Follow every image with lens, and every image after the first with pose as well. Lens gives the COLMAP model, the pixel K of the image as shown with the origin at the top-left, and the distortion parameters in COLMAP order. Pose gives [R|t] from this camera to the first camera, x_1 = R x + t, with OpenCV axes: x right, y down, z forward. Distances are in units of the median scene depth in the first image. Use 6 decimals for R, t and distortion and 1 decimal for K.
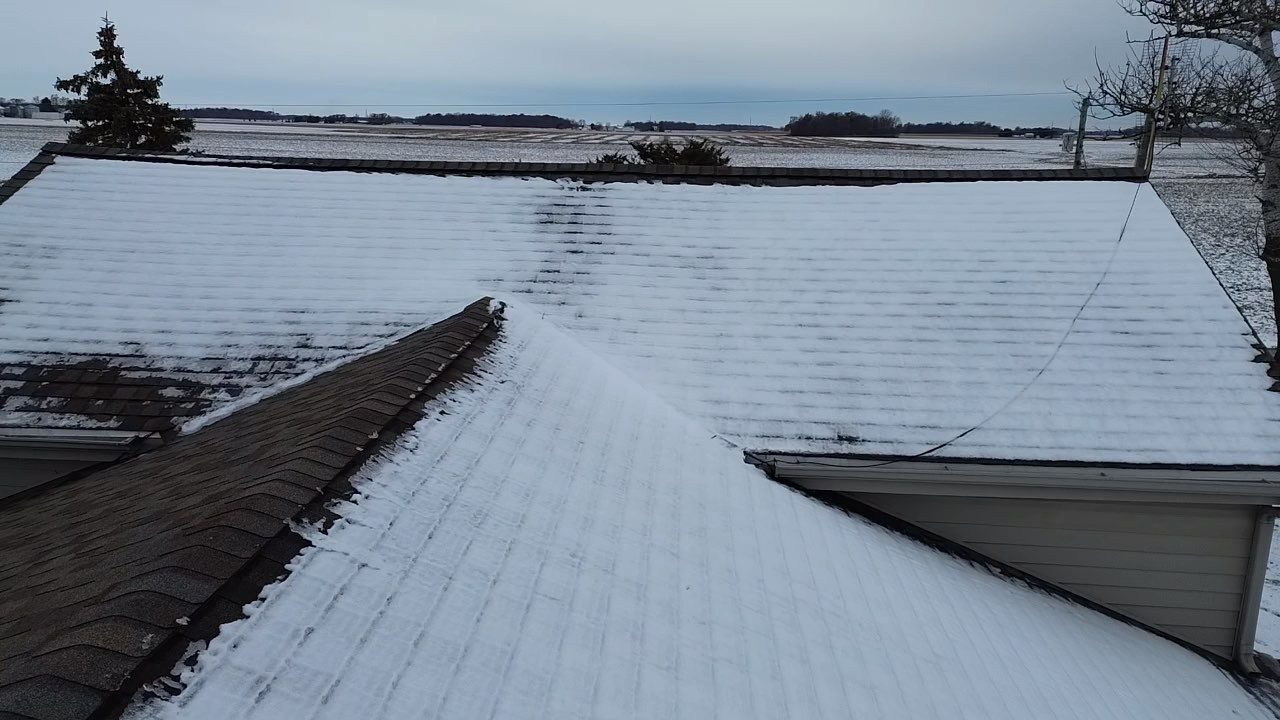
lens RADIAL K [[886.1, 0, 634.9], [0, 886.1, 358.7], [0, 0, 1]] dist [0.085453, -0.076967]
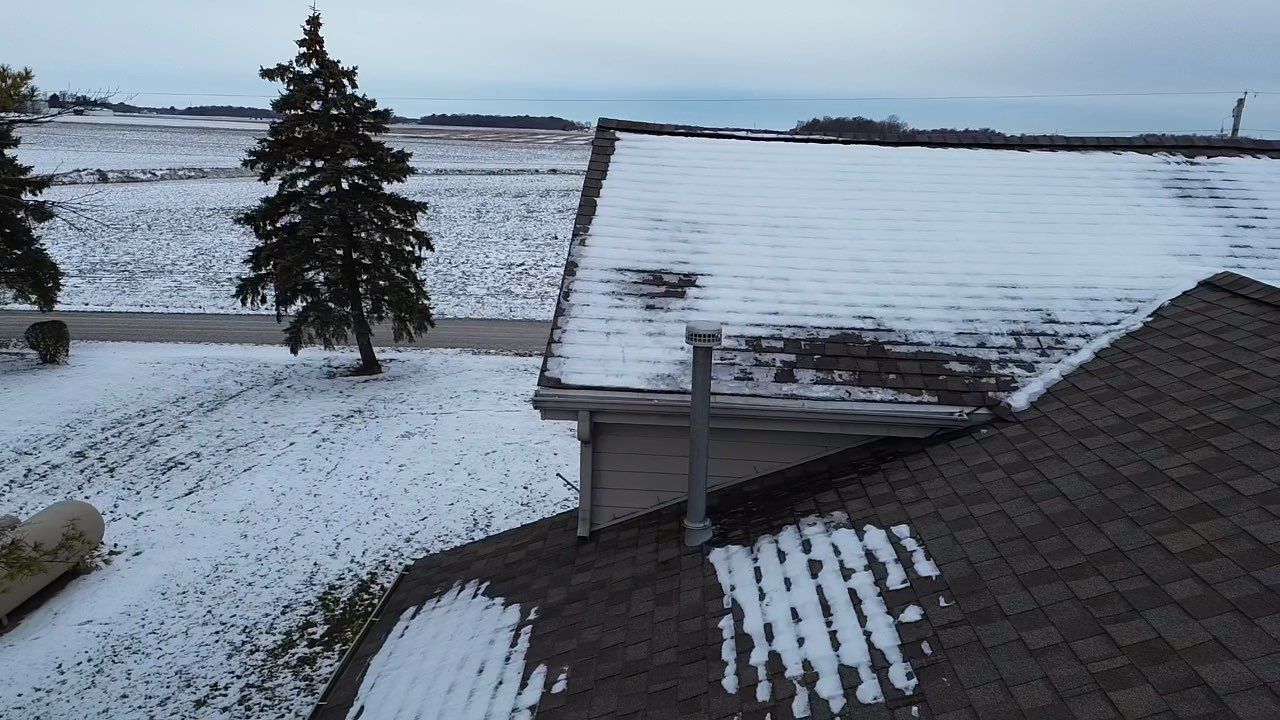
lens RADIAL K [[886.1, 0, 634.9], [0, 886.1, 358.7], [0, 0, 1]] dist [0.085453, -0.076967]
pose [[0.999943, 0.010497, 0.001980, -0.643591], [-0.010492, 0.999941, -0.002873, 0.025928], [-0.002010, 0.002852, 0.999994, 0.036350]]
